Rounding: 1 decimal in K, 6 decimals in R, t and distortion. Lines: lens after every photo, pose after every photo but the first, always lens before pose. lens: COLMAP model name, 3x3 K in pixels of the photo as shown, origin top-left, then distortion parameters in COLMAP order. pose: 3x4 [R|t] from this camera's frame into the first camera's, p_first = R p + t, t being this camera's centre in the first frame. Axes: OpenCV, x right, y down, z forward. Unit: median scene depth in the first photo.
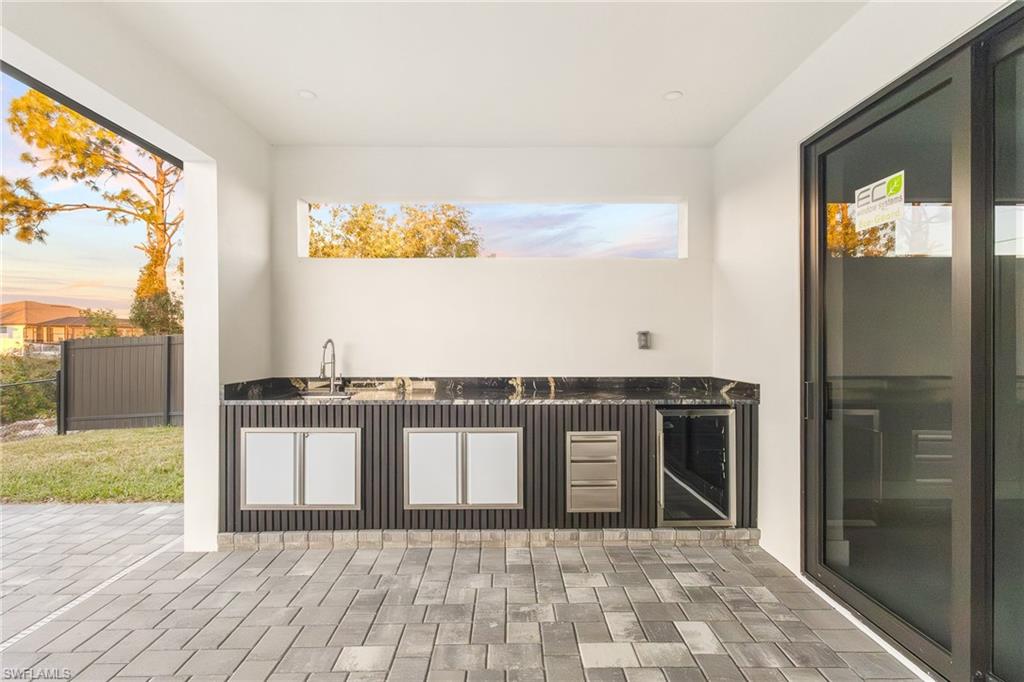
lens RADIAL K [[494.0, 0, 502.4], [0, 494.0, 344.9], [0, 0, 1]] dist [0.003882, 0.000344]
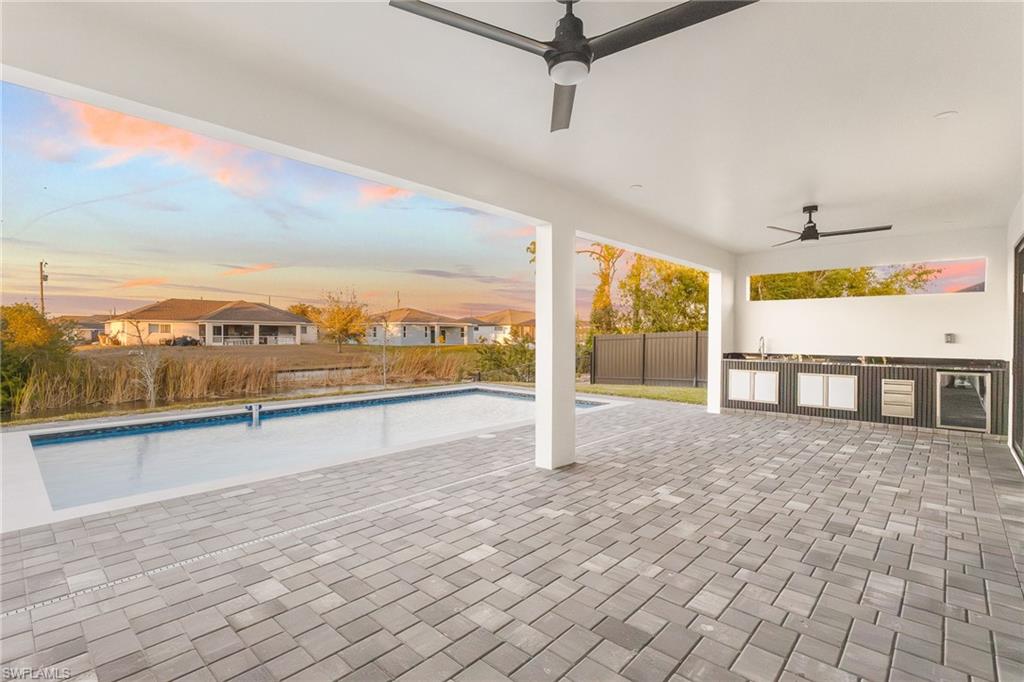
lens RADIAL K [[480.2, 0, 510.0], [0, 480.2, 340.1], [0, 0, 1]] dist [0.002740, -0.000312]
pose [[0.743241, 0.010715, -0.668938, 0.329882], [-0.011989, 0.999924, 0.002696, 0.014908], [0.668917, 0.006016, 0.743313, -1.717157]]
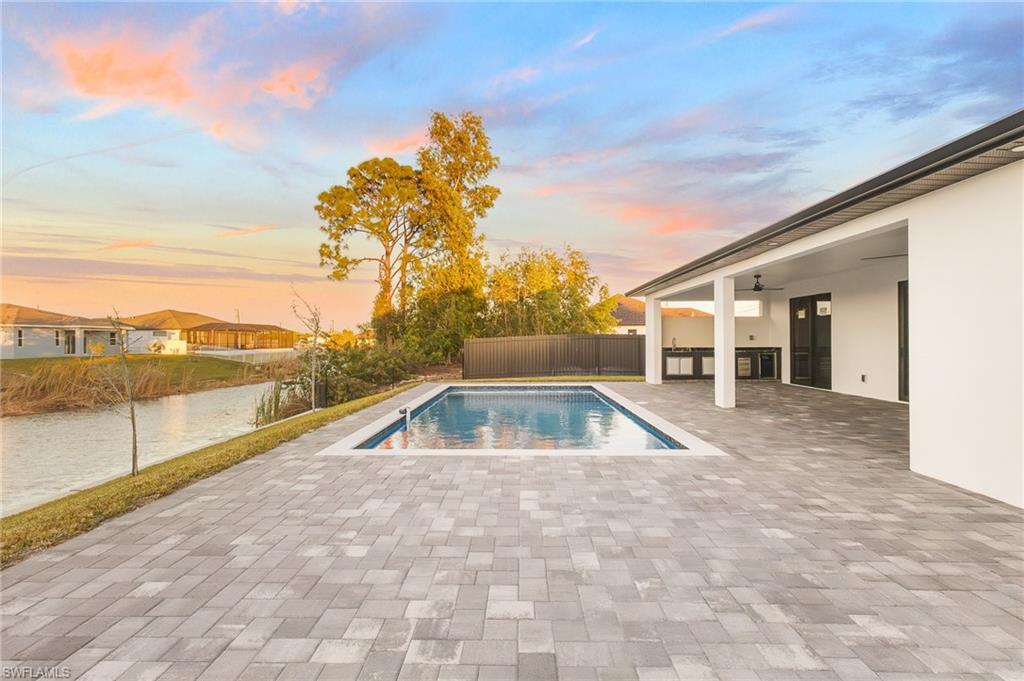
lens RADIAL K [[480.2, 0, 510.0], [0, 480.2, 339.6], [0, 0, 1]] dist [0.002740, -0.000312]
pose [[0.999537, -0.006972, -0.029625, -1.800651], [0.006697, 0.999933, -0.009397, 0.035907], [0.029688, 0.009194, 0.999517, -3.405368]]
